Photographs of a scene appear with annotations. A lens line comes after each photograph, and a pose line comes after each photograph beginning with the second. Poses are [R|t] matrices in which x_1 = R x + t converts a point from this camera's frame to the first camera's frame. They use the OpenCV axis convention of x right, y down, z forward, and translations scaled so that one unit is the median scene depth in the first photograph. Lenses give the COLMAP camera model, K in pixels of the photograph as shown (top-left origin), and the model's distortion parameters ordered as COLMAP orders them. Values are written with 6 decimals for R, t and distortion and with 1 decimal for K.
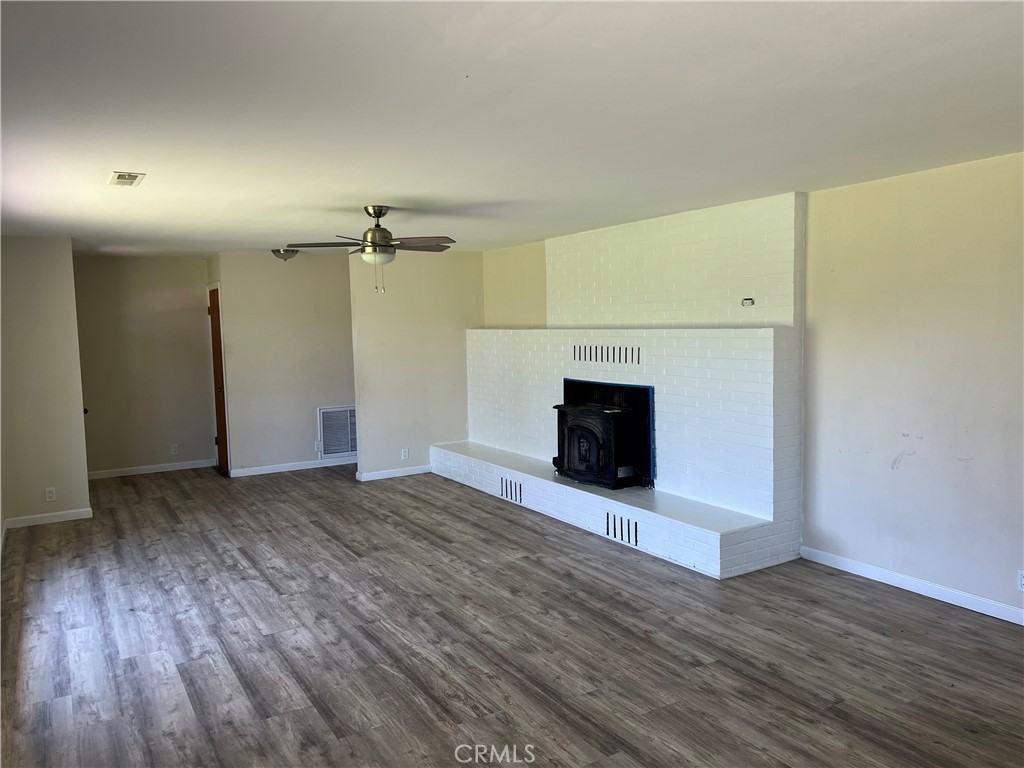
lens RADIAL K [[769.2, 0, 512.0], [0, 769.2, 384.0], [0, 0, 1]] dist [0.051724, -0.054557]
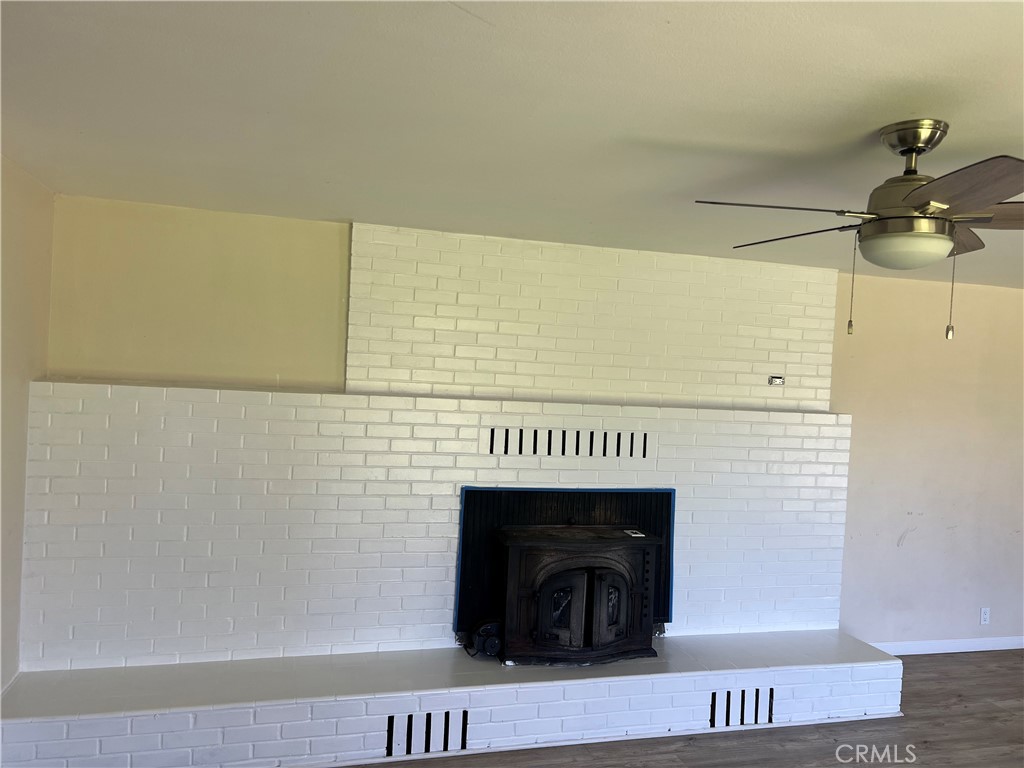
lens RADIAL K [[769.2, 0, 512.0], [0, 769.2, 384.0], [0, 0, 1]] dist [0.051724, -0.054557]
pose [[0.255229, 0.020138, 0.966671, -0.522200], [0.023822, 0.999349, -0.027109, -0.074808], [-0.966587, 0.029947, 0.254583, 0.925192]]
